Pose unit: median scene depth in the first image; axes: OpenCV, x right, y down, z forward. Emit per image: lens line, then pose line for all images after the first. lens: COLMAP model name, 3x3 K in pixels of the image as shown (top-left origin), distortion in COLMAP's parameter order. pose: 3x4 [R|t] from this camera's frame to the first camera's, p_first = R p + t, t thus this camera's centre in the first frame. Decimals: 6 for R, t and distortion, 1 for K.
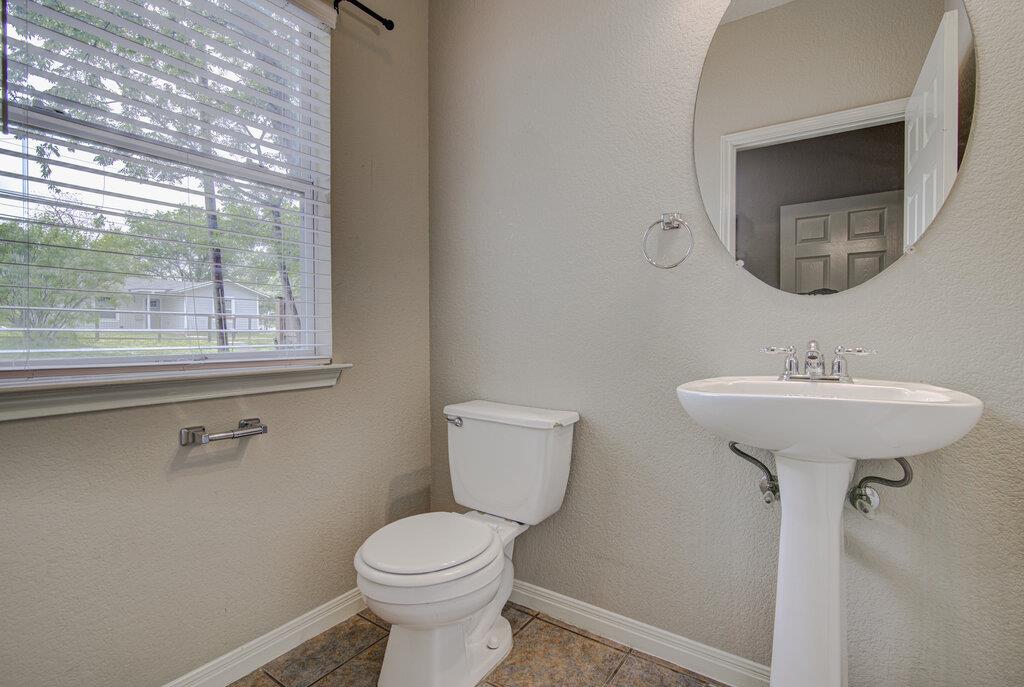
lens RADIAL K [[478.2, 0, 508.9], [0, 478.2, 341.8], [0, 0, 1]] dist [-0.010717, 0.000215]
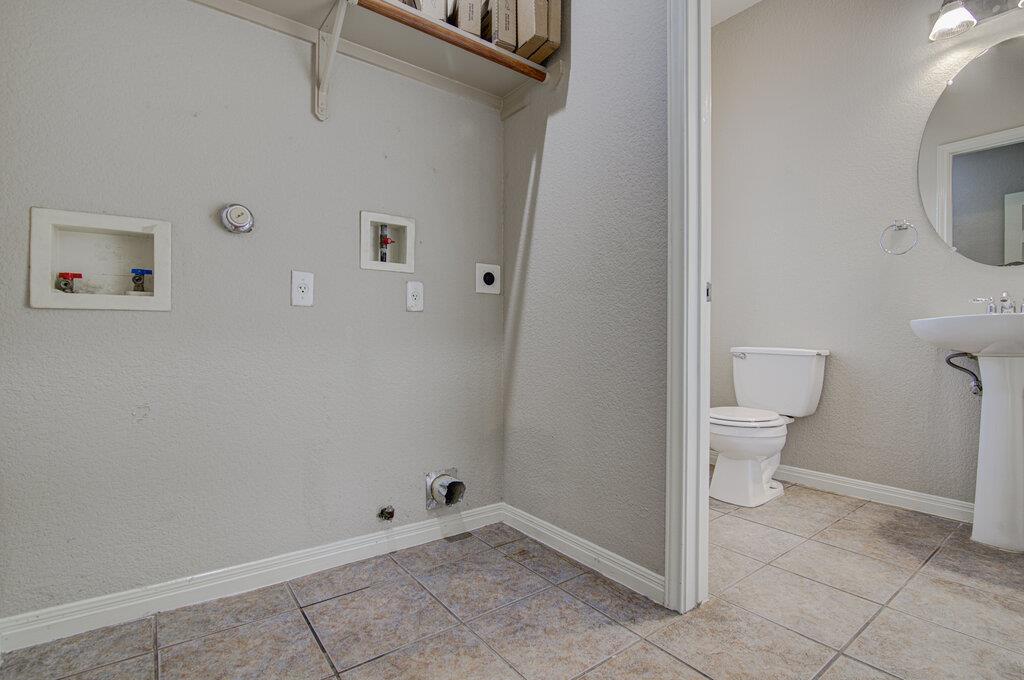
lens RADIAL K [[478.2, 0, 514.5], [0, 478.2, 336.5], [0, 0, 1]] dist [-0.010717, 0.000215]
pose [[0.953187, 0.004938, -0.302340, -0.392721], [-0.010118, 0.999828, -0.015570, 0.150375], [0.302211, 0.017901, 0.953073, -0.854868]]
